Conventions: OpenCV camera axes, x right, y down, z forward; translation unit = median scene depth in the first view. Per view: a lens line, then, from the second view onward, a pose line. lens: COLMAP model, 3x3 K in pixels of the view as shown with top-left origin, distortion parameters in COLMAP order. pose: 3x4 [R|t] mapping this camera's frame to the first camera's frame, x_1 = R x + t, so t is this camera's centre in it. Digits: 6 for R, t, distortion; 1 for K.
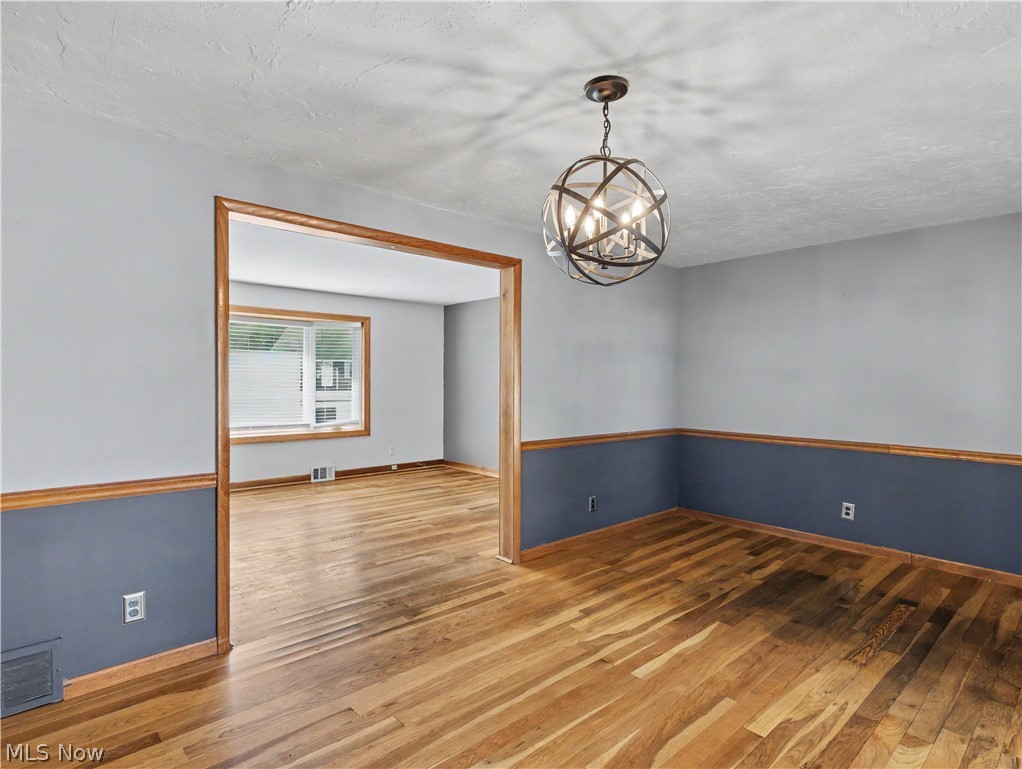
lens RADIAL K [[542.0, 0, 511.0], [0, 542.0, 384.5], [0, 0, 1]] dist [-0.001597, -0.000397]
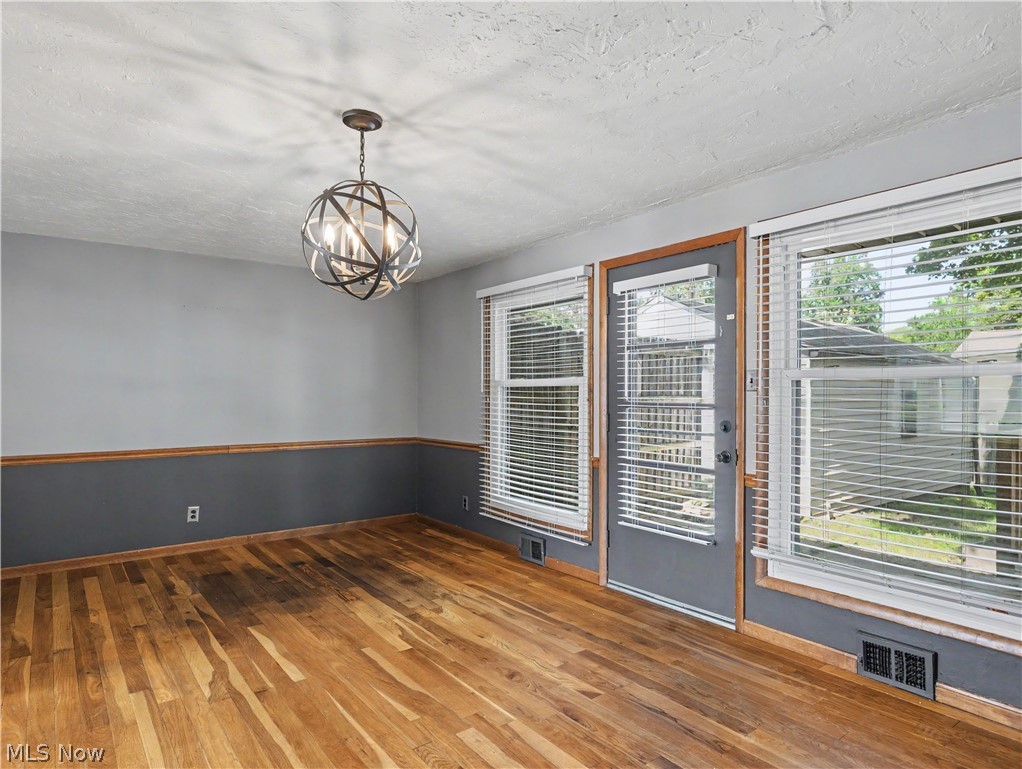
lens RADIAL K [[606.3, 0, 514.0], [0, 606.3, 399.3], [0, 0, 1]] dist [0.001380, -0.000057]
pose [[0.087166, -0.018162, 0.996028, -0.738298], [0.008822, 0.999809, 0.017459, -0.002981], [-0.996155, 0.007265, 0.087310, 0.430812]]
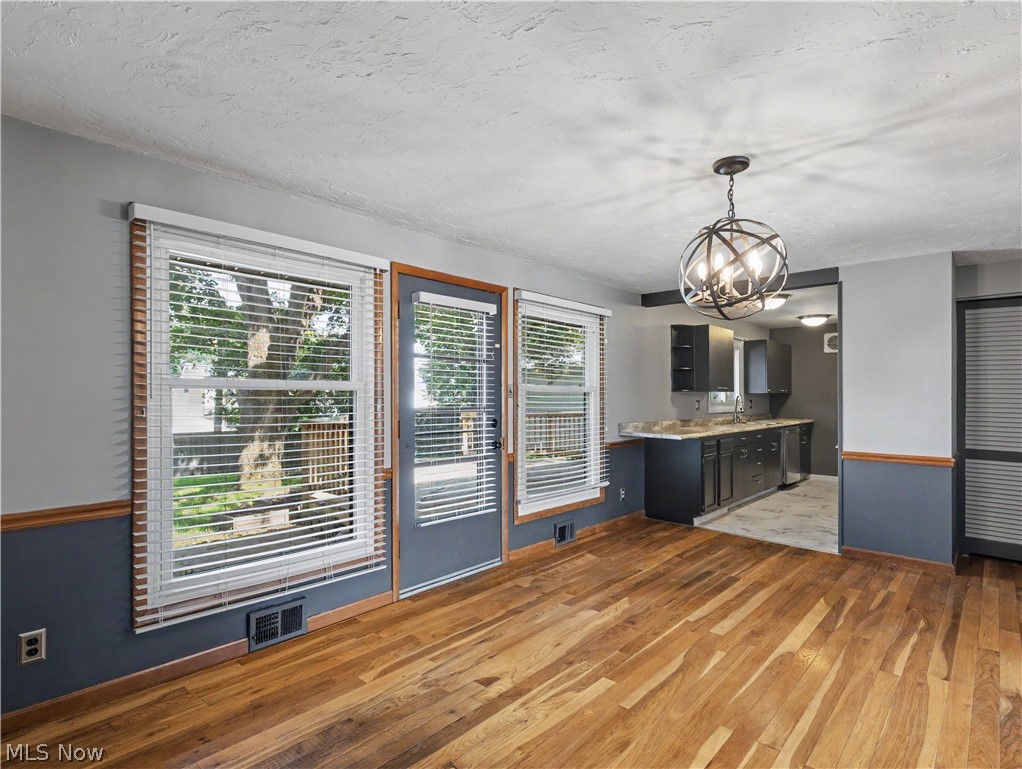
lens RADIAL K [[530.4, 0, 508.2], [0, 530.4, 395.3], [0, 0, 1]] dist [0.003191, 0.000714]
pose [[-0.995846, -0.011354, -0.090347, 0.578565], [-0.011350, 0.999935, -0.000559, -0.002526], [0.090347, 0.000469, -0.995910, 1.581485]]
